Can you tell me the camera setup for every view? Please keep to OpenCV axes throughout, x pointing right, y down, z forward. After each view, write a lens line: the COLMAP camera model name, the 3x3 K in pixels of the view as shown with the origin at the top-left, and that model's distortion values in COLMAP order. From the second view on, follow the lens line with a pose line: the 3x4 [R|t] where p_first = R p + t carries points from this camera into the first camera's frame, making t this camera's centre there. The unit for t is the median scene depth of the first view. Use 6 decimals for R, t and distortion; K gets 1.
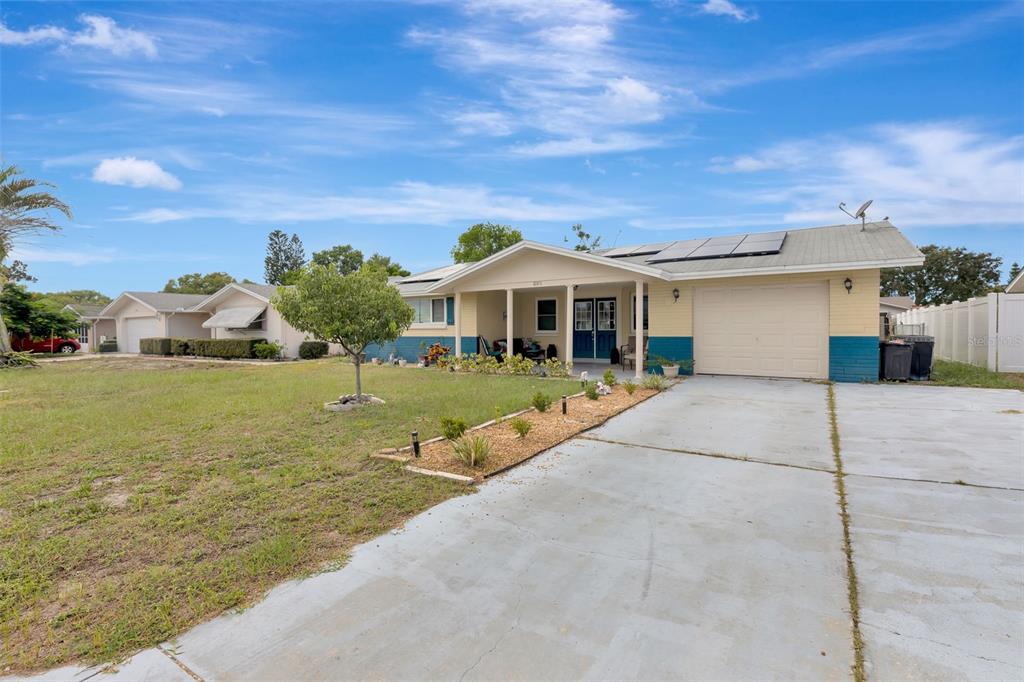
lens RADIAL K [[520.3, 0, 508.4], [0, 520.3, 325.9], [0, 0, 1]] dist [0.000119, -0.000076]
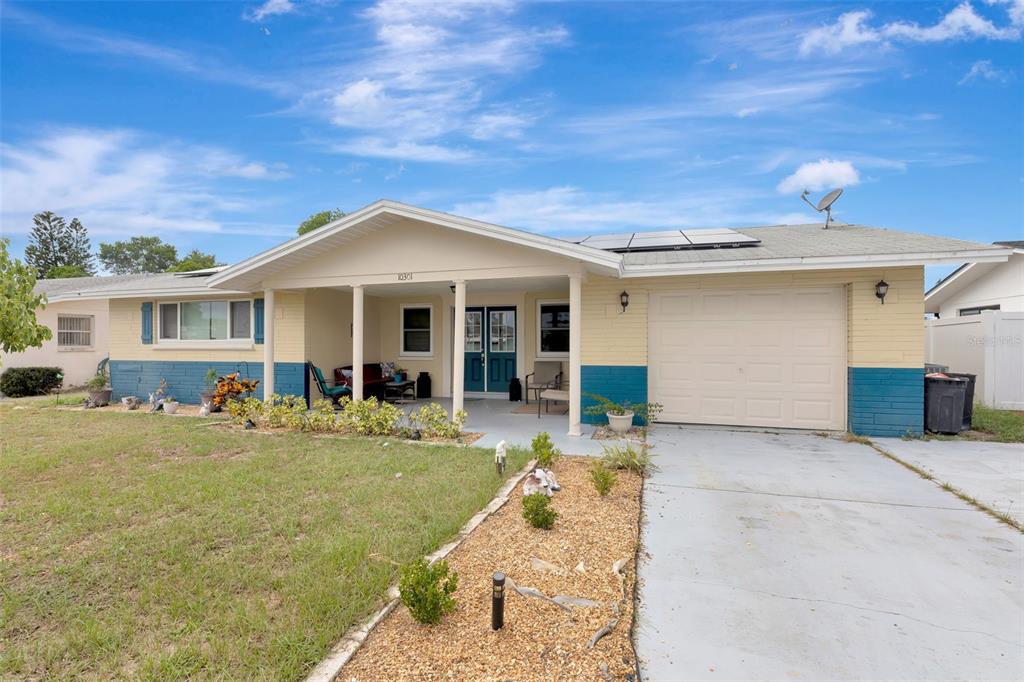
lens RADIAL K [[520.3, 0, 508.4], [0, 520.3, 325.9], [0, 0, 1]] dist [0.000119, -0.000076]
pose [[0.965524, 0.016083, 0.259817, 0.012480], [-0.008488, 0.999504, -0.030326, -0.006750], [-0.260176, 0.027075, 0.965181, 0.340409]]
